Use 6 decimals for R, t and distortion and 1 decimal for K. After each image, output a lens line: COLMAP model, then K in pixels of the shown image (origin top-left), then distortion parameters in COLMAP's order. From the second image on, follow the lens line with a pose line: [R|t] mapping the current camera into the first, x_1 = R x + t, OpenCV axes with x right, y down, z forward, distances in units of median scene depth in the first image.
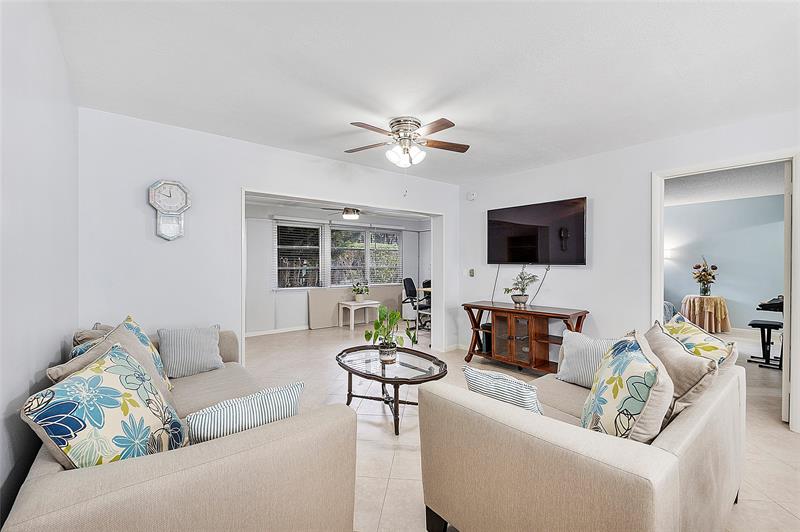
lens RADIAL K [[344.2, 0, 402.3], [0, 344.2, 268.2], [0, 0, 1]] dist [-0.003247, -0.000050]
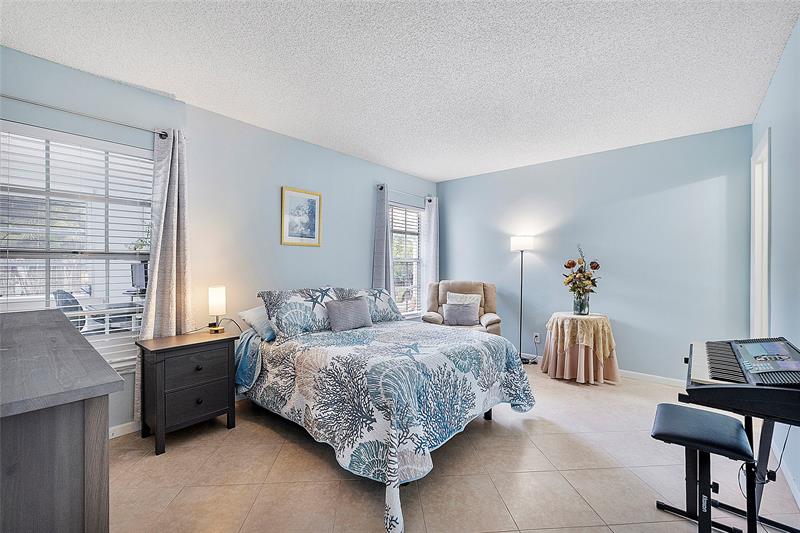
lens RADIAL K [[344.2, 0, 399.8], [0, 344.2, 265.3], [0, 0, 1]] dist [-0.003247, -0.000050]
pose [[0.984071, 0.004965, 0.177705, 0.483622], [-0.004210, 0.999980, -0.004625, 0.001571], [-0.177725, 0.003803, 0.984073, 0.490316]]
